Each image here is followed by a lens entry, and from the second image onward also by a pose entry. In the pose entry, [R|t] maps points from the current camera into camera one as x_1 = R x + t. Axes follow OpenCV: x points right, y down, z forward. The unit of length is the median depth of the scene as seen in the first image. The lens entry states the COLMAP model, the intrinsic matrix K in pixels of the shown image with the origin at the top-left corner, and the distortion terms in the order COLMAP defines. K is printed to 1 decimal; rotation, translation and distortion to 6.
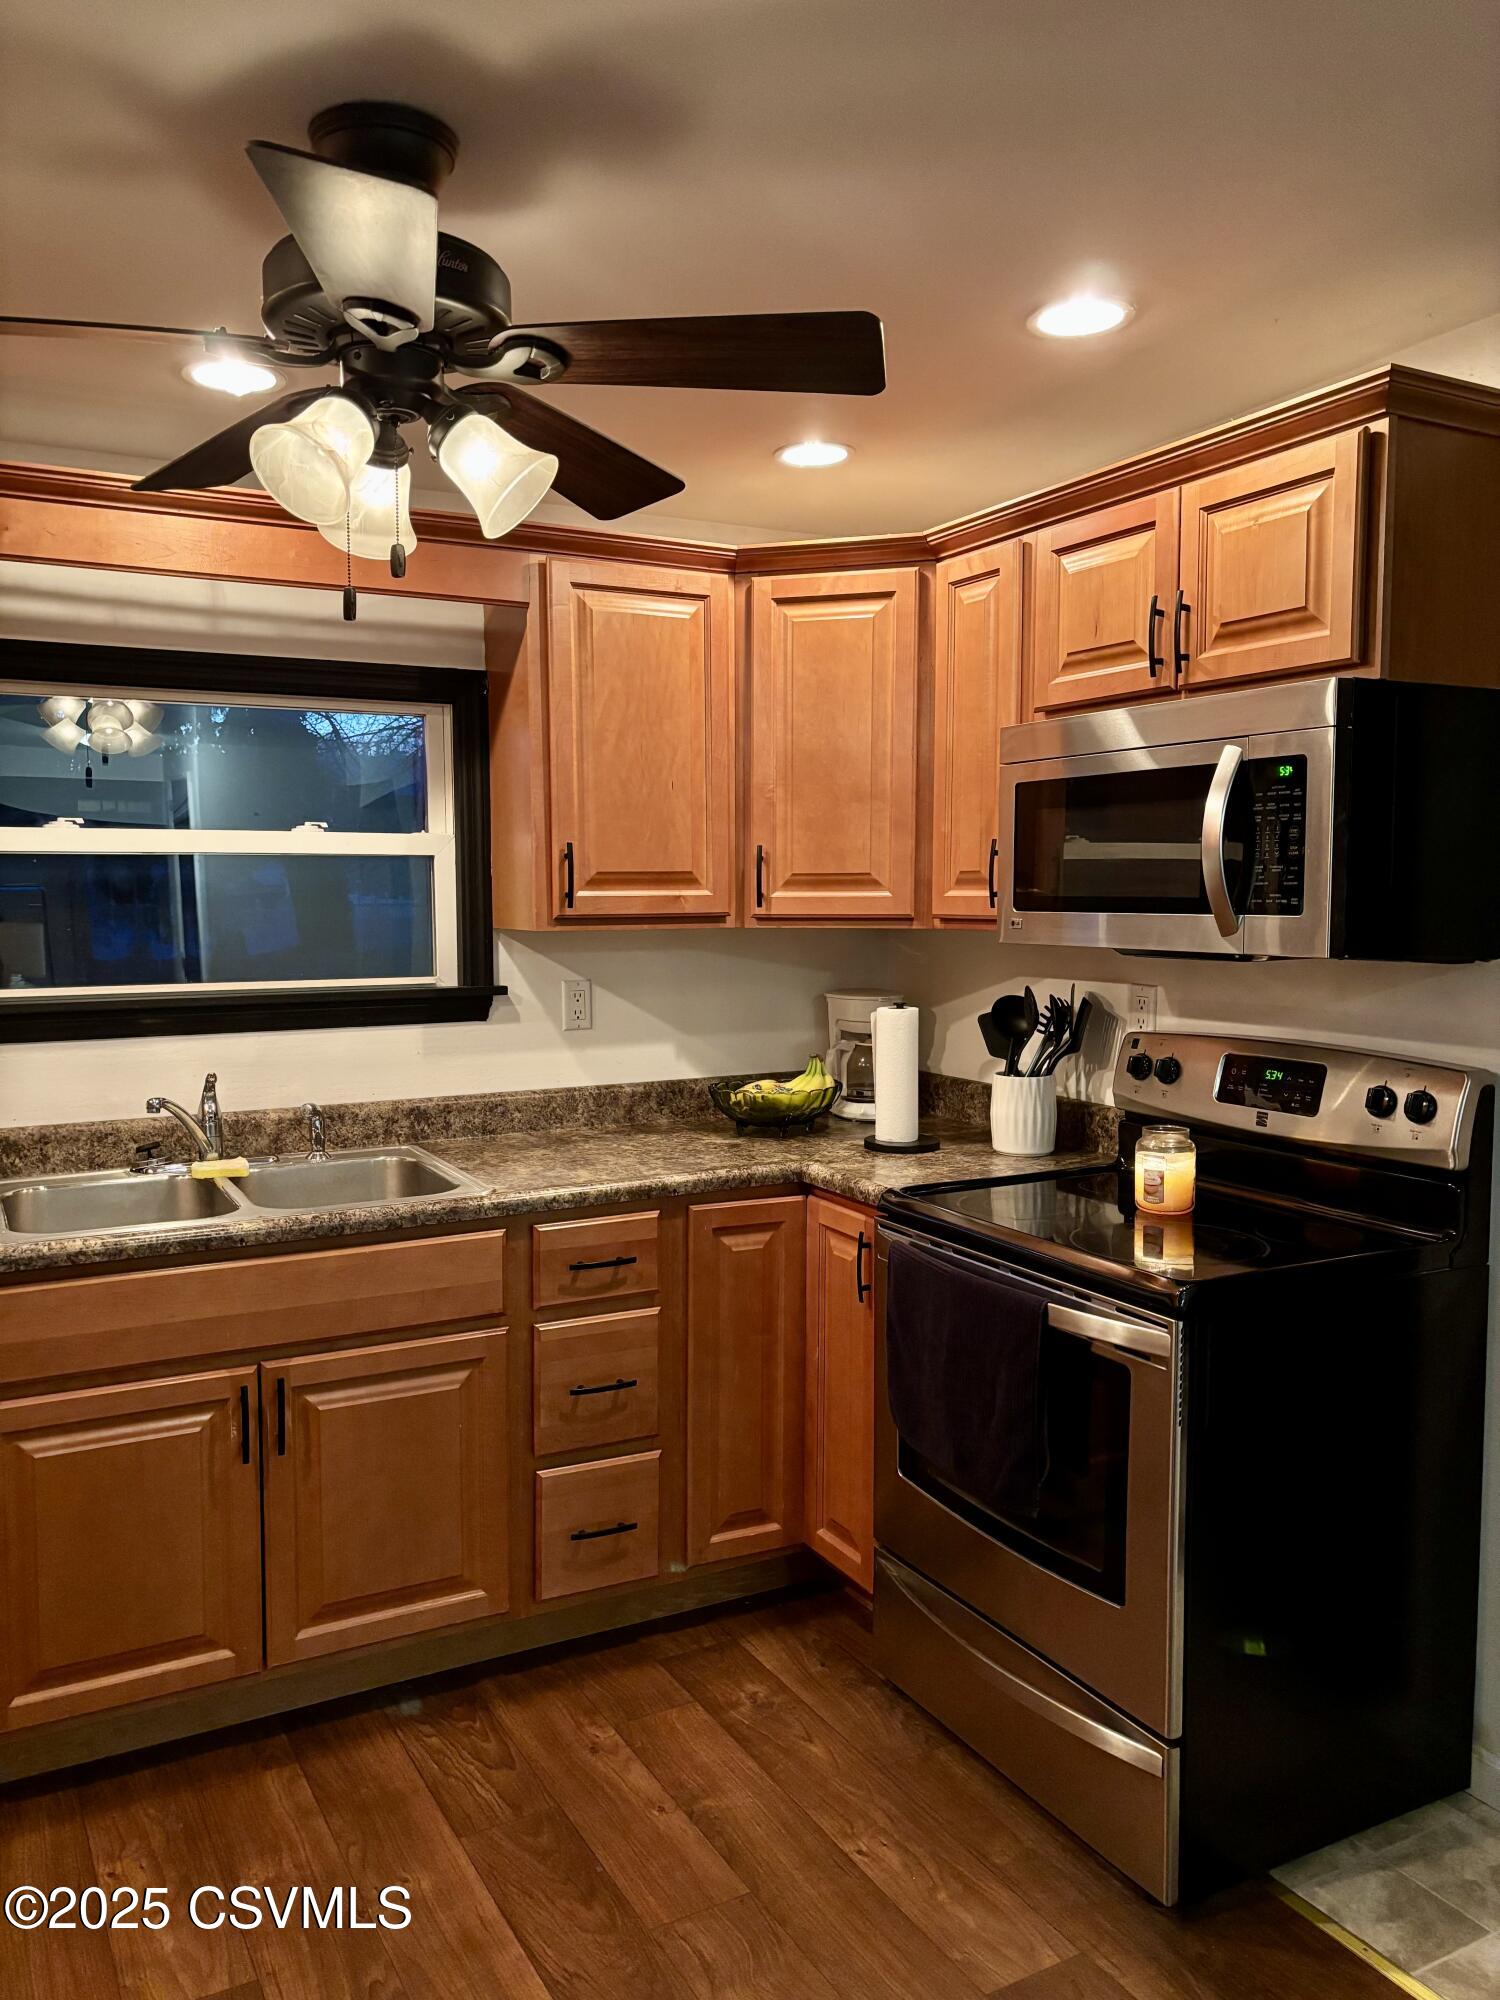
lens RADIAL K [[1486.2, 0, 711.9], [0, 1486.2, 1003.4], [0, 0, 1]] dist [0.026928, -0.027601]
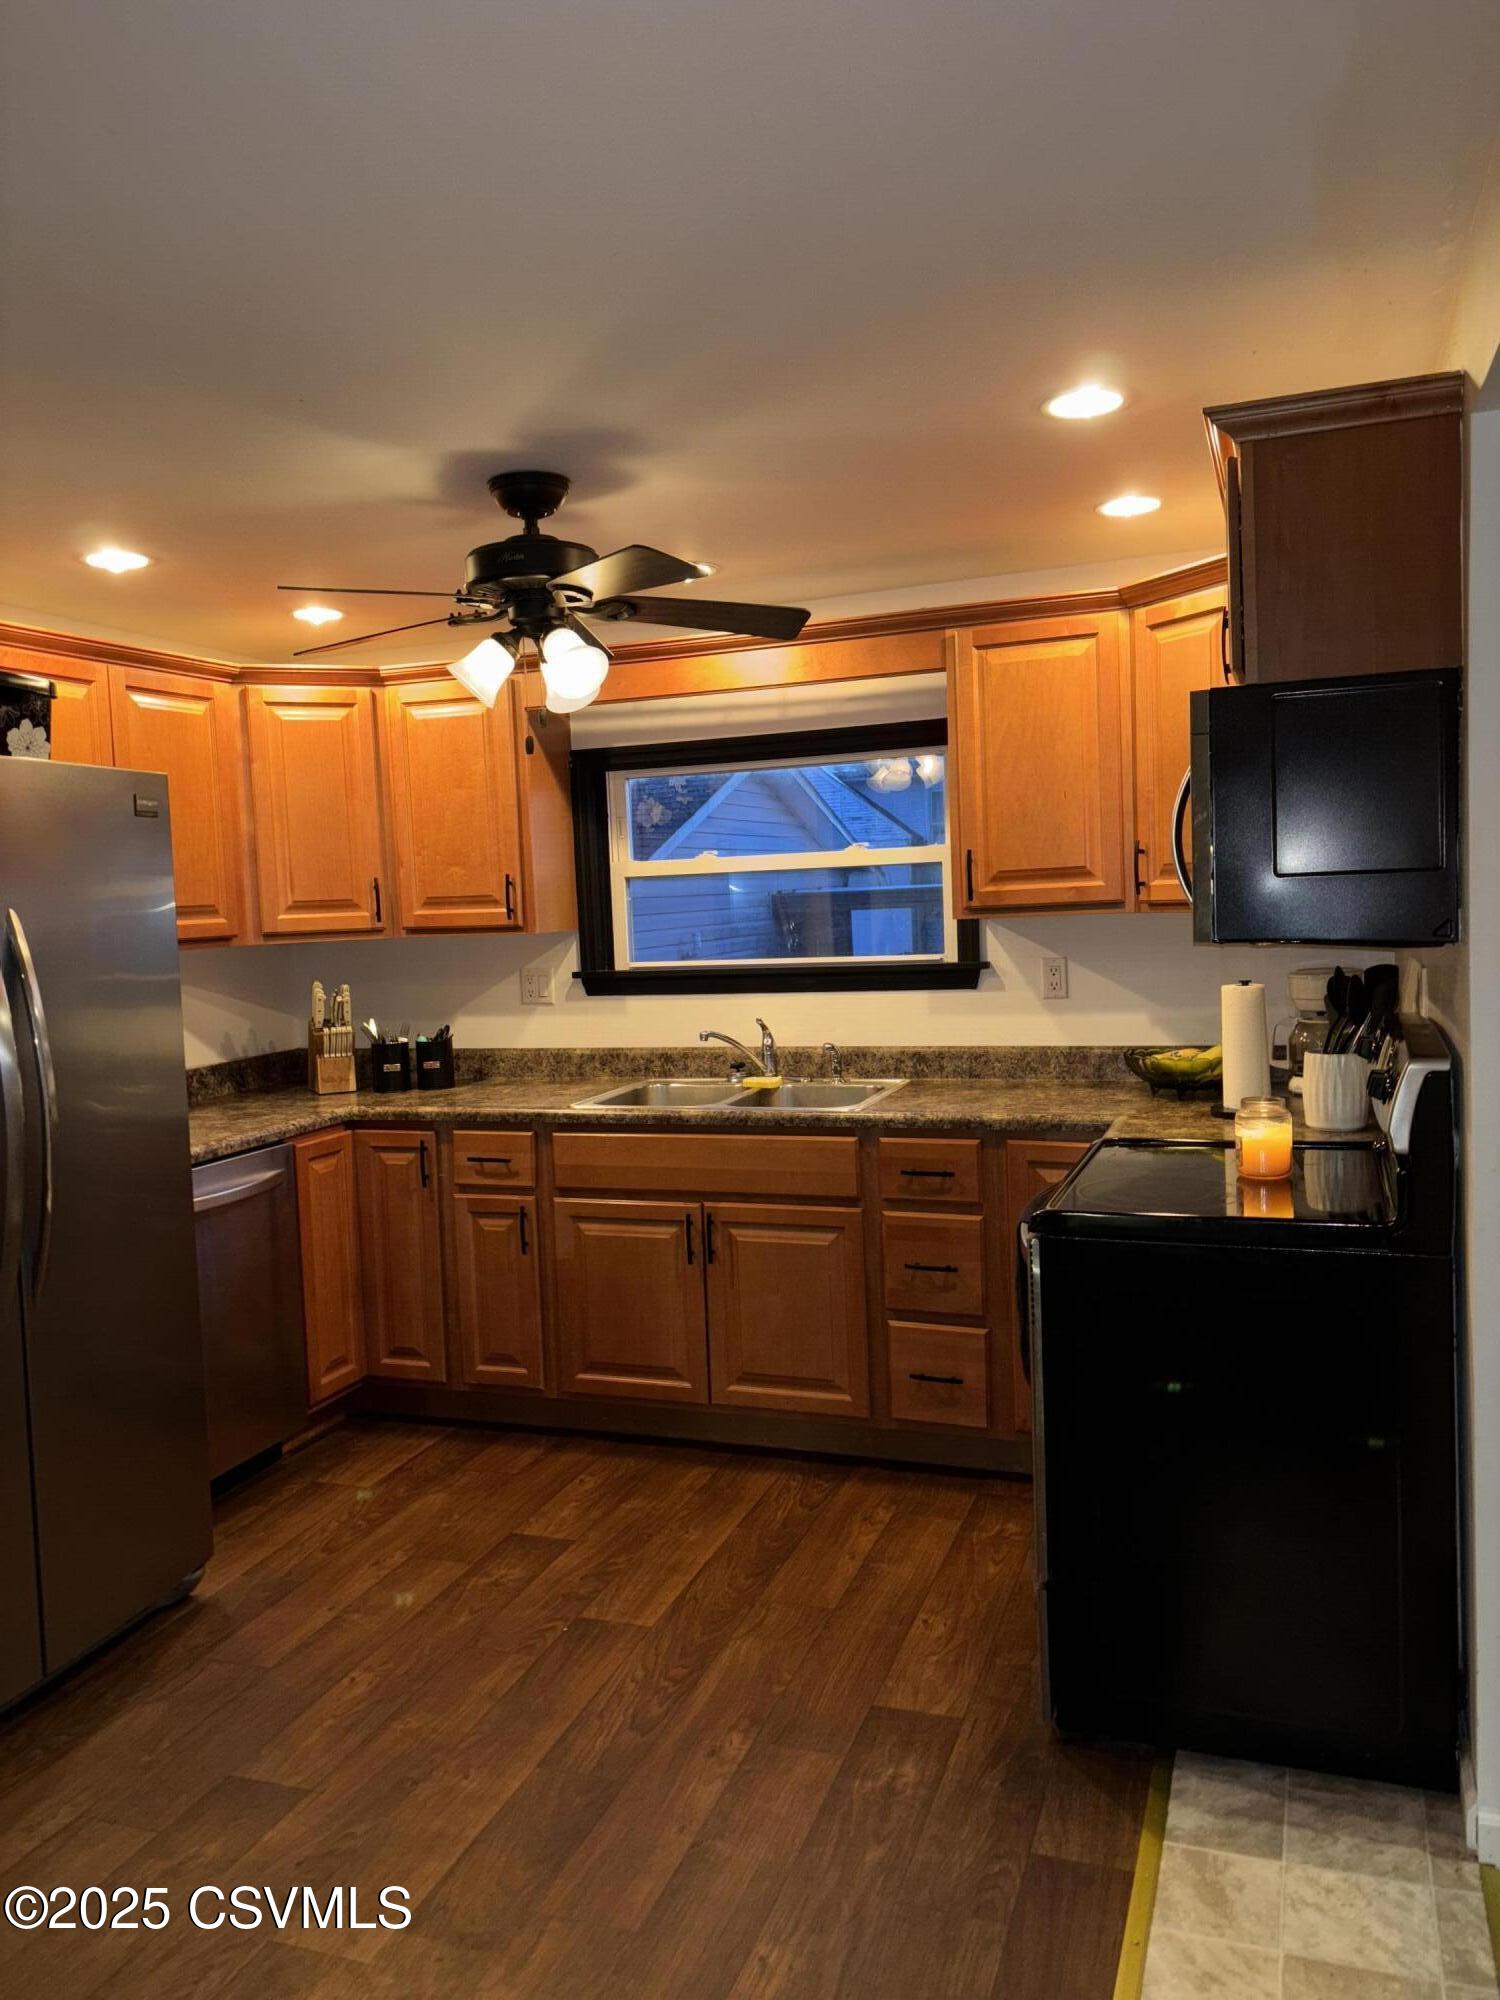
lens RADIAL K [[1487.1, 0, 745.4], [0, 1487.1, 992.4], [0, 0, 1]] dist [0.026660, -0.027773]
pose [[0.666357, 0.026159, -0.745174, 0.789170], [-0.018977, 0.999656, 0.018123, -0.005050], [0.745391, 0.002064, 0.666624, 0.004526]]
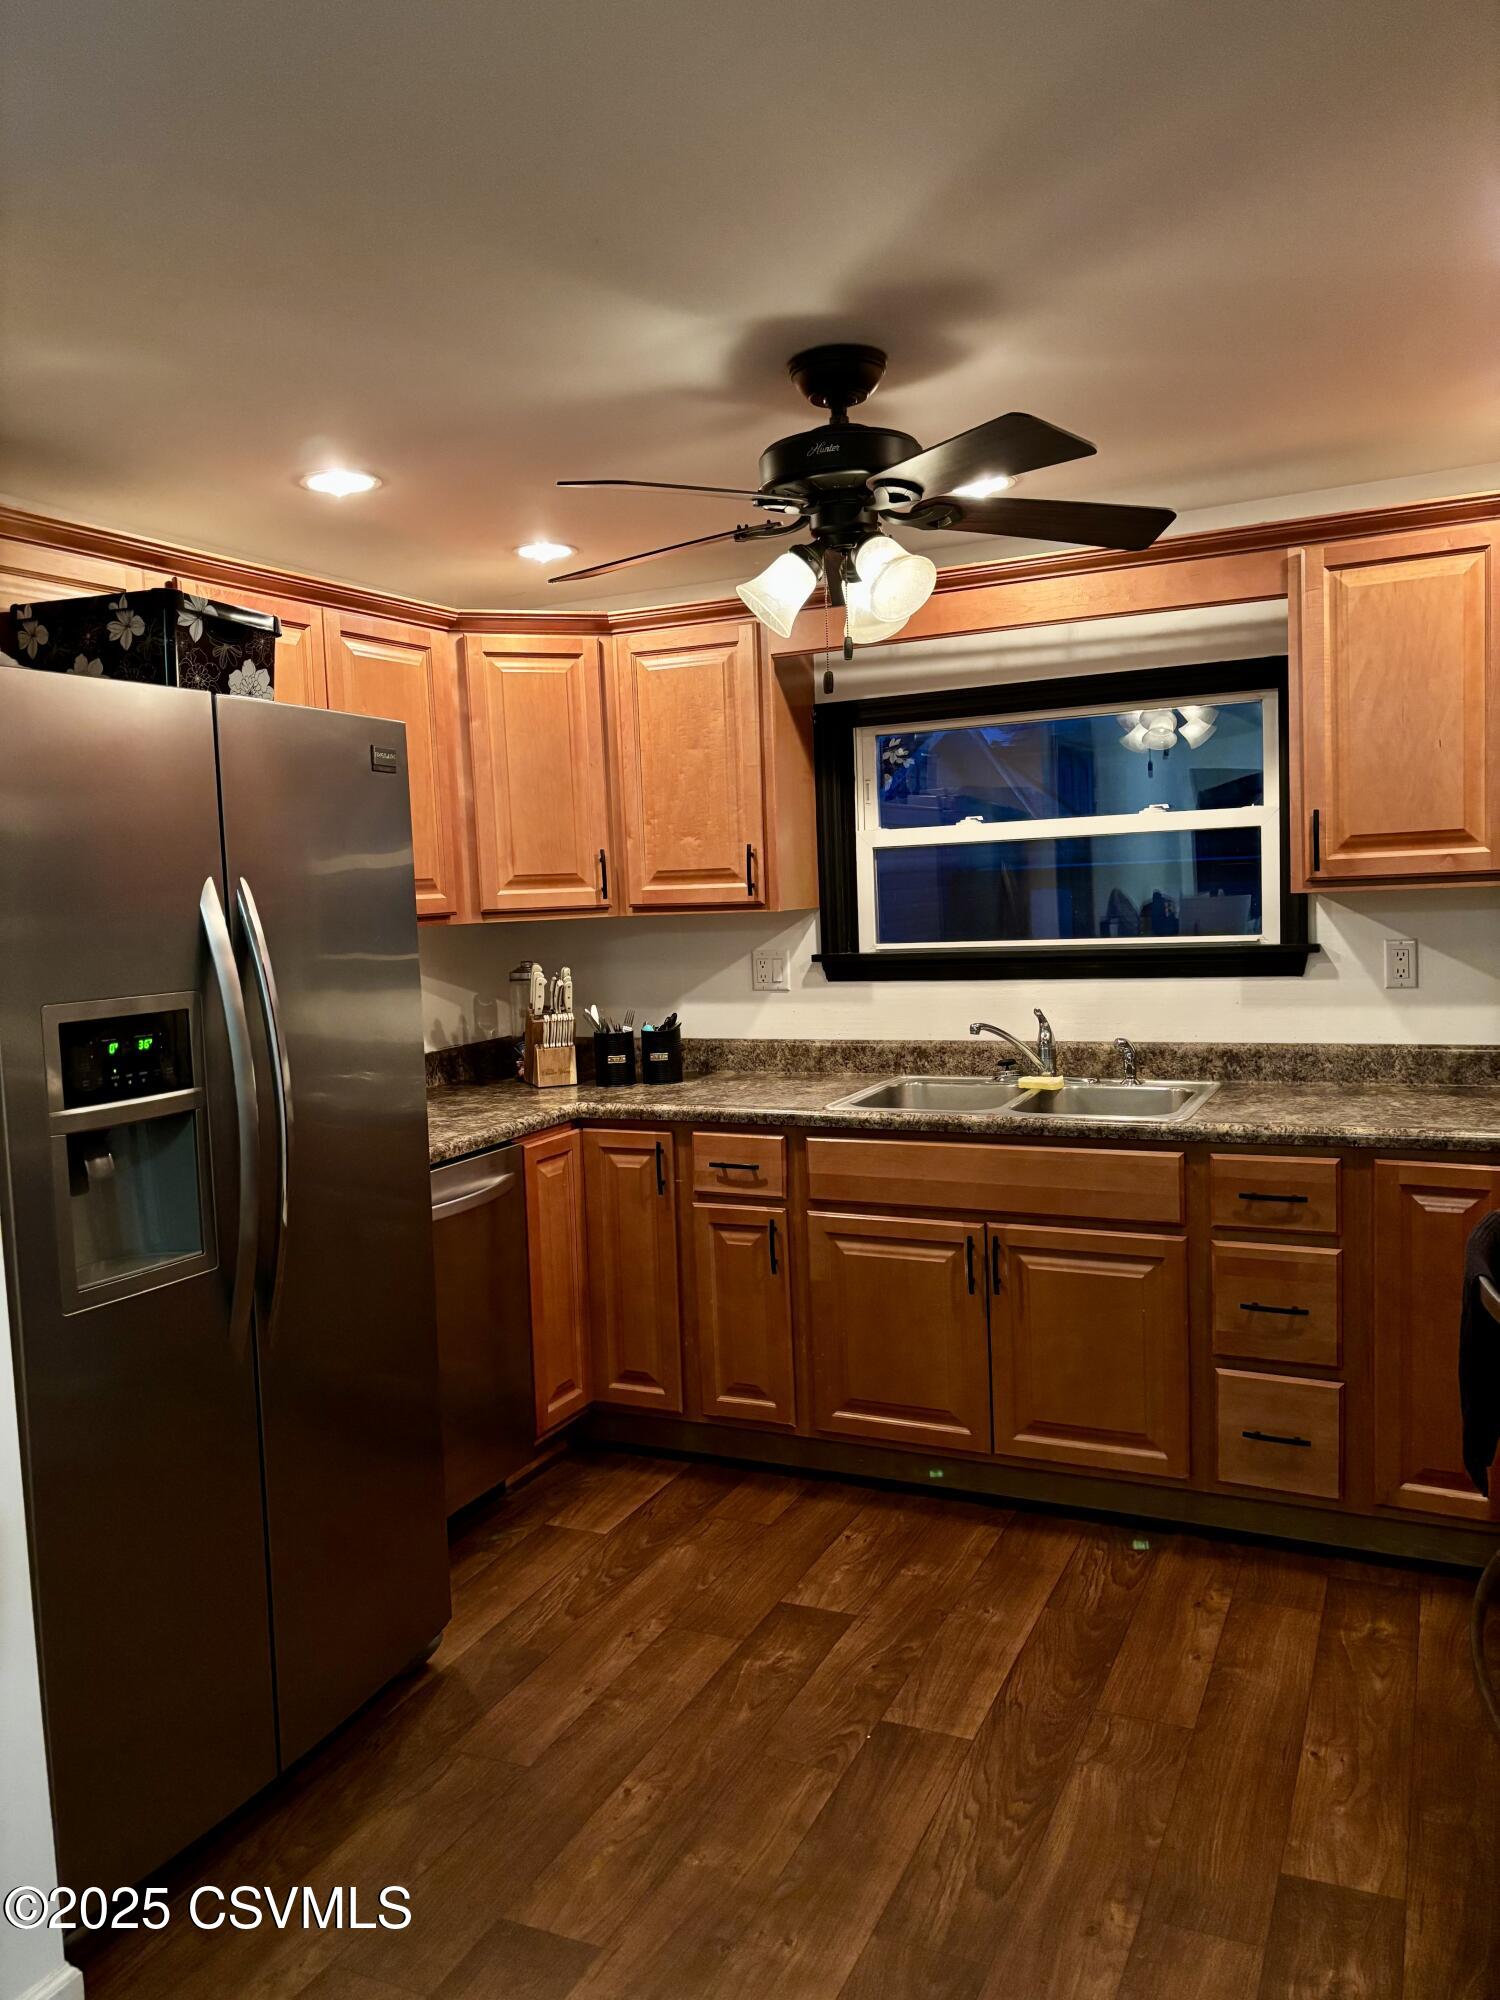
lens RADIAL K [[1486.2, 0, 742.8], [0, 1486.2, 1006.6], [0, 0, 1]] dist [0.026928, -0.027601]
pose [[0.594563, 0.046801, -0.802686, 0.569812], [-0.022769, 0.998884, 0.041375, -0.002196], [0.803727, -0.006324, 0.594965, 0.029473]]
